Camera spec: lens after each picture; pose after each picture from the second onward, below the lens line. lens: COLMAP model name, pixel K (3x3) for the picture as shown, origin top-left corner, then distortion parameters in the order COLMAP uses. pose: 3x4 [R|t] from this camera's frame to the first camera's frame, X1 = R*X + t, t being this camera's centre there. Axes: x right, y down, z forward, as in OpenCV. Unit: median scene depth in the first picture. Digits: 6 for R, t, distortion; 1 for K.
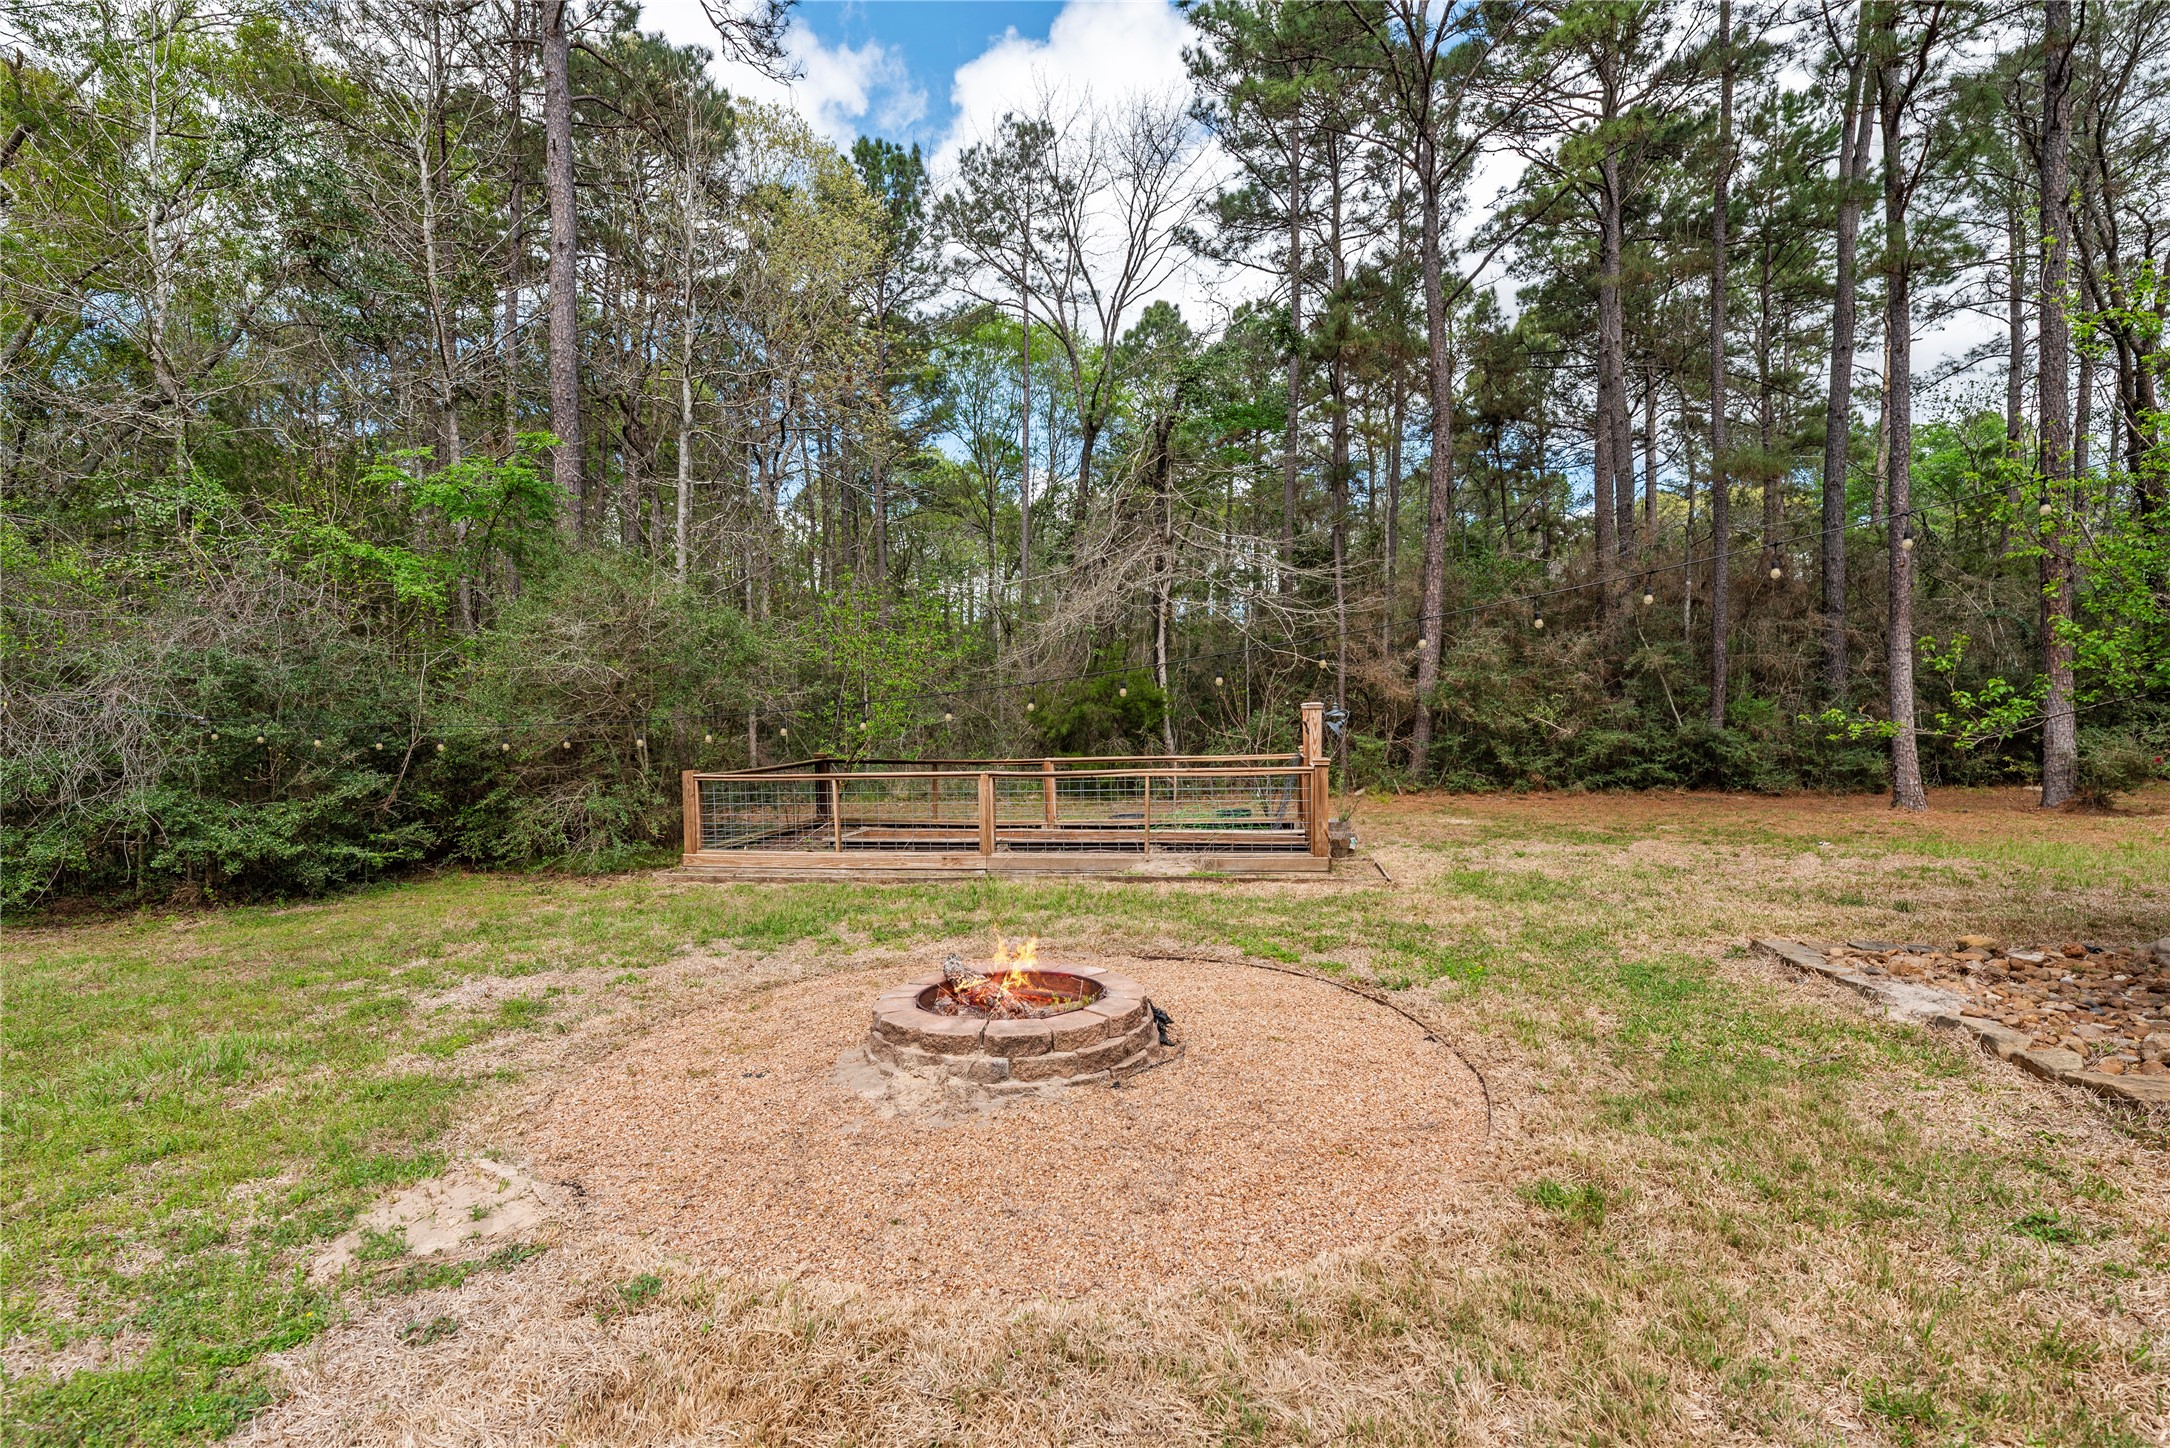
lens RADIAL K [[986.2, 0, 1078.8], [0, 986.2, 729.0], [0, 0, 1]] dist [0.000729, -0.000066]
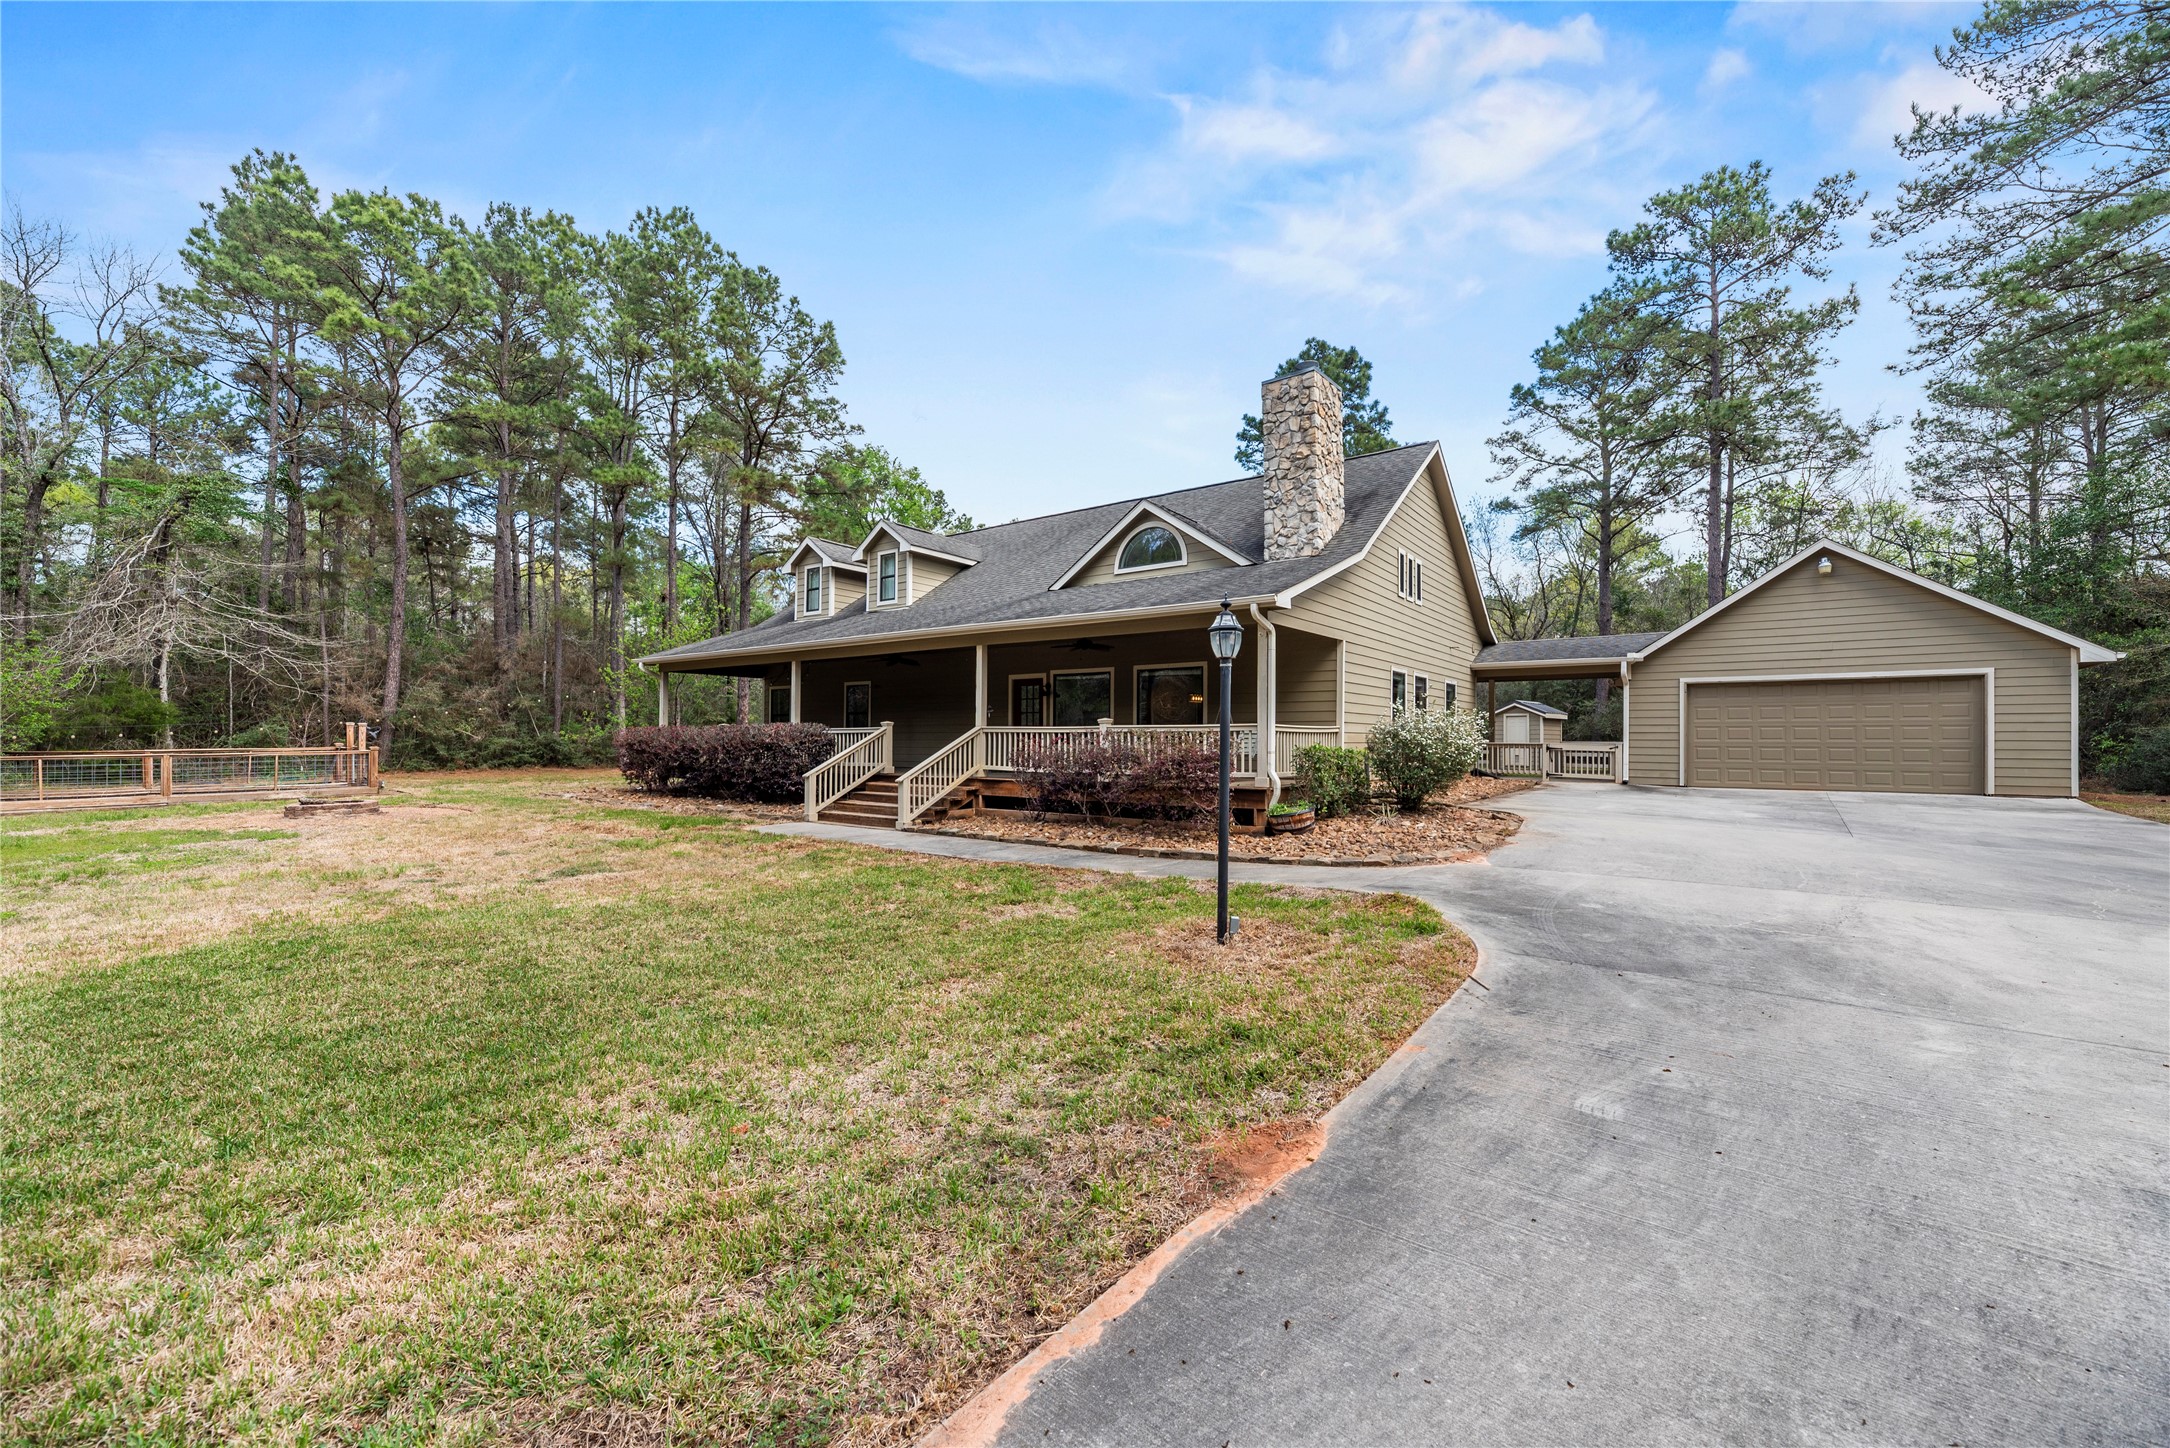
lens RADIAL K [[867.4, 0, 1079.5], [0, 867.4, 734.8], [0, 0, 1]] dist [0.001673, 0.000130]
pose [[0.470358, 0.012850, 0.882382, -0.441853], [-0.000461, 0.999897, -0.014315, 0.020285], [-0.882476, 0.006327, 0.470316, -0.821004]]
